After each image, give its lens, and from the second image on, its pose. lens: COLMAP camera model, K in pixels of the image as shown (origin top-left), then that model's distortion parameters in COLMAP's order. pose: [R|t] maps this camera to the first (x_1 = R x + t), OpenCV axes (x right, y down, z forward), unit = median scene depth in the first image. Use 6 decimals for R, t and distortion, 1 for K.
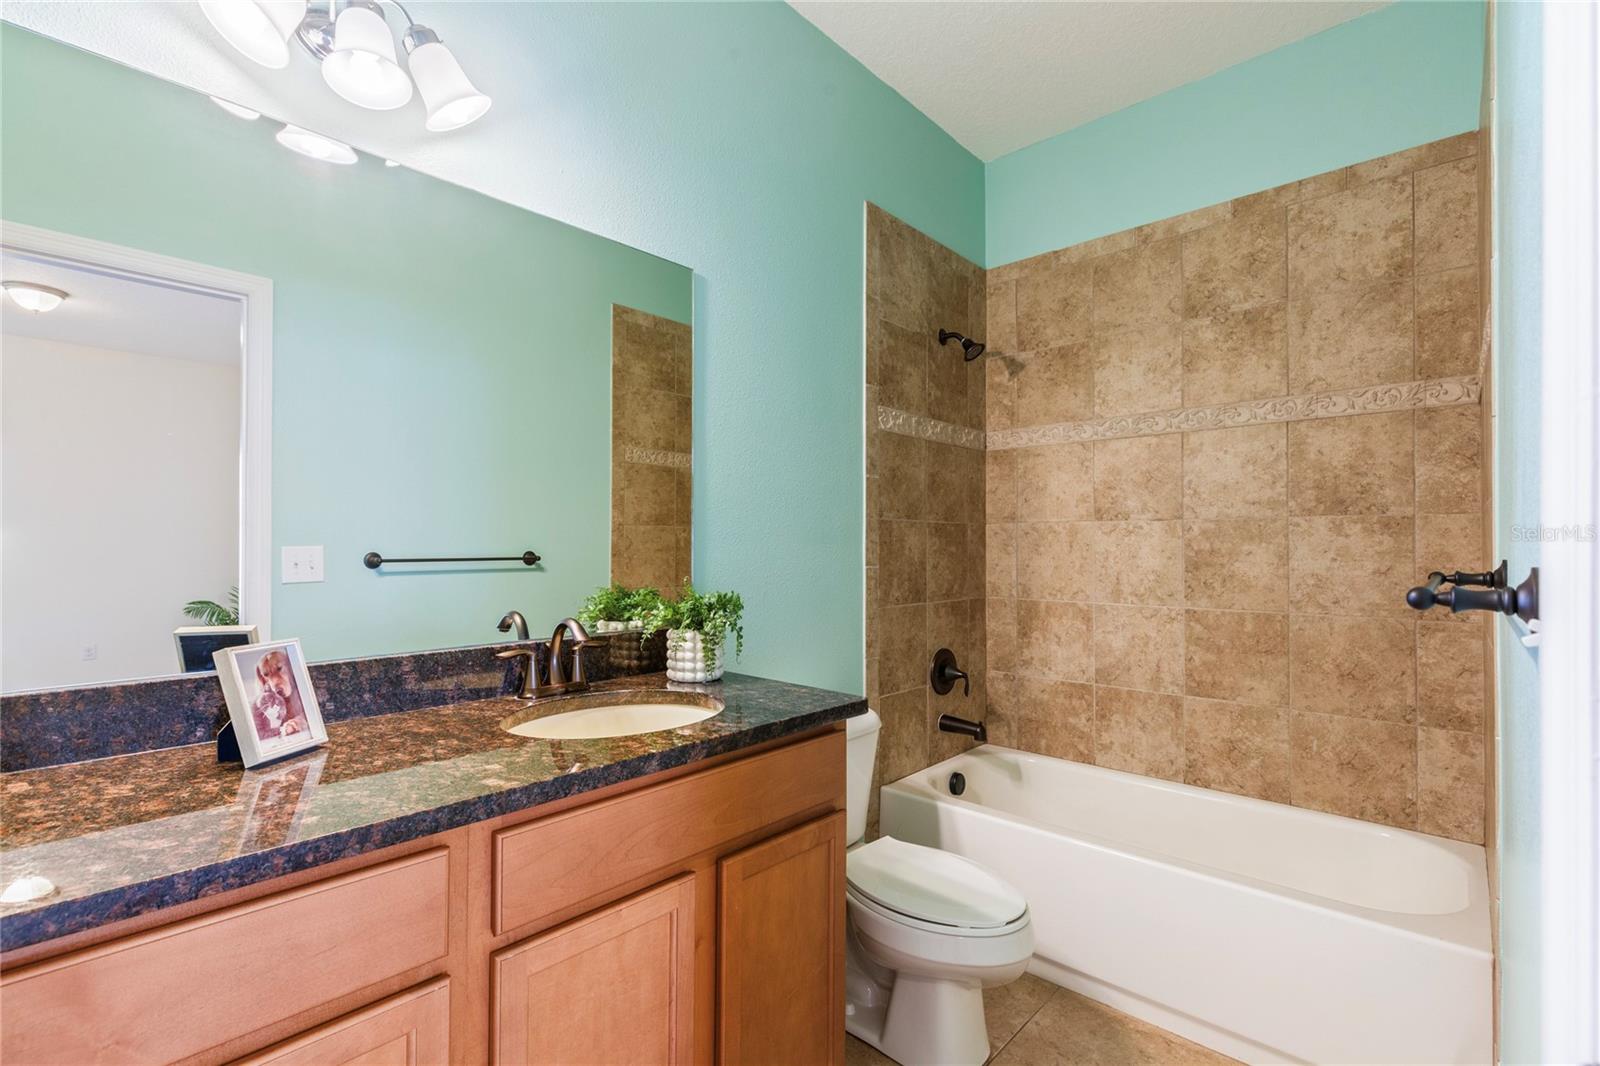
lens RADIAL K [[720.7, 0, 797.6], [0, 720.7, 541.1], [0, 0, 1]] dist [0.003831, 0.000085]
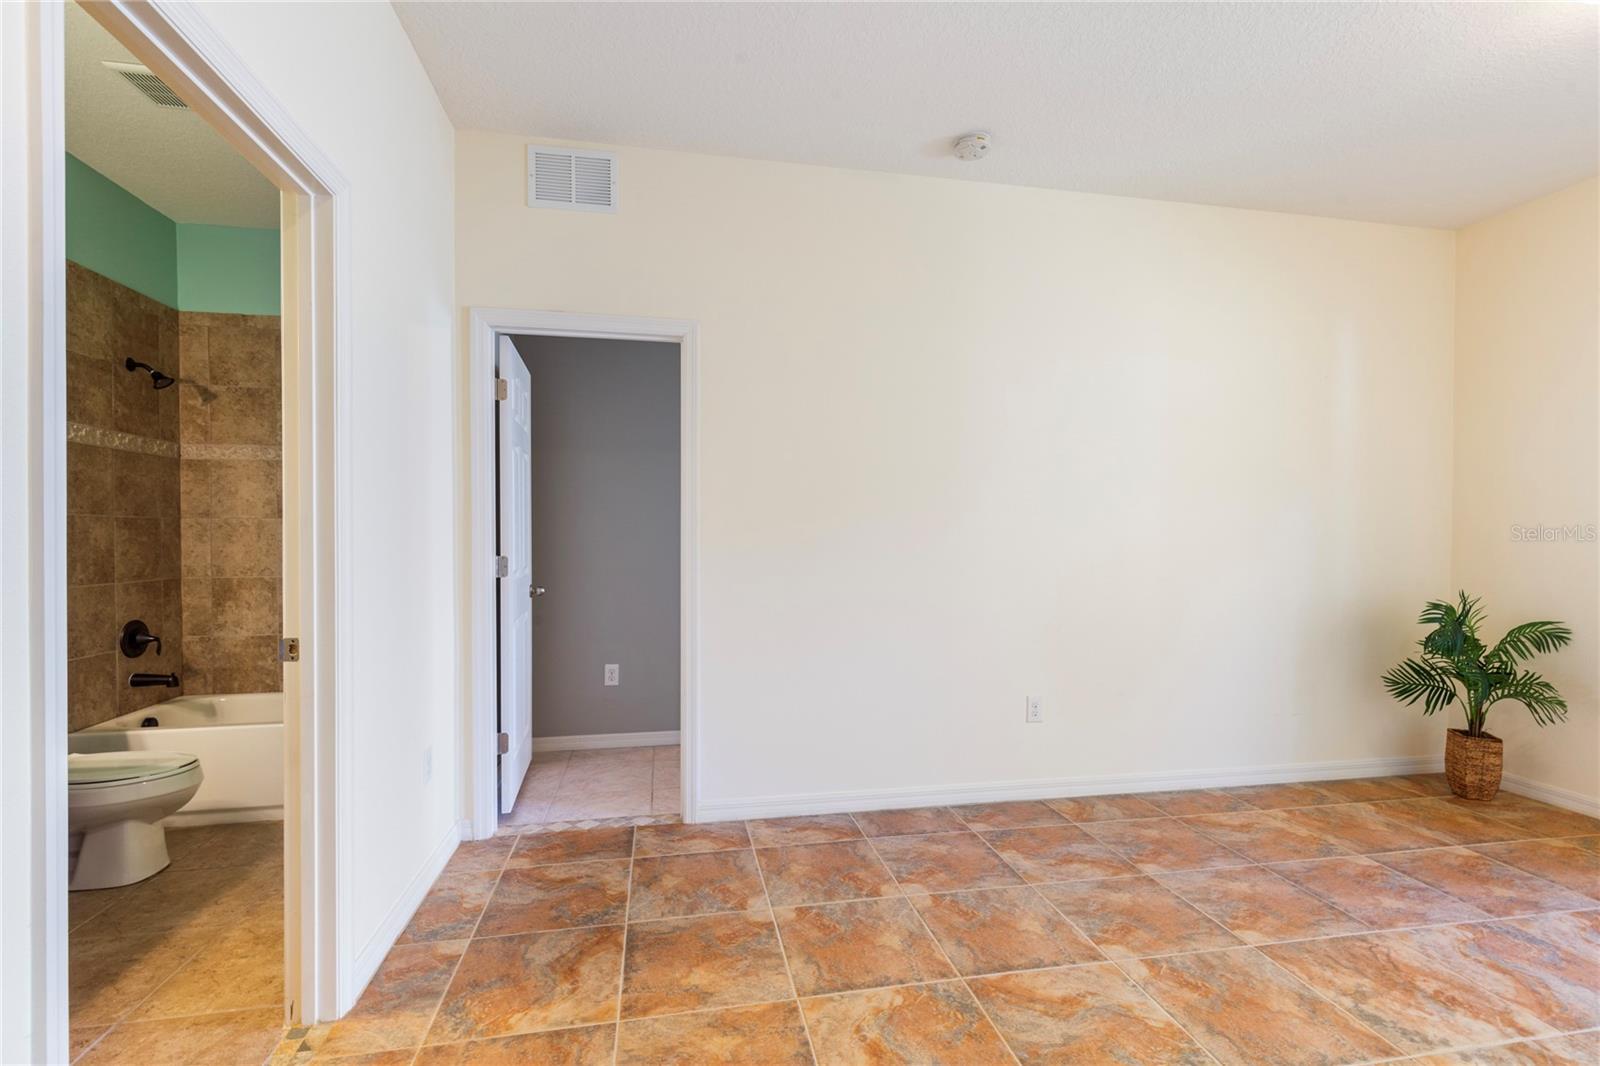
lens RADIAL K [[720.7, 0, 797.6], [0, 720.7, 541.1], [0, 0, 1]] dist [0.003831, 0.000085]
pose [[0.601852, -0.010494, 0.798538, -0.096457], [-0.001557, 0.999896, 0.014314, -0.004689], [-0.798606, -0.009858, 0.601774, -0.621050]]
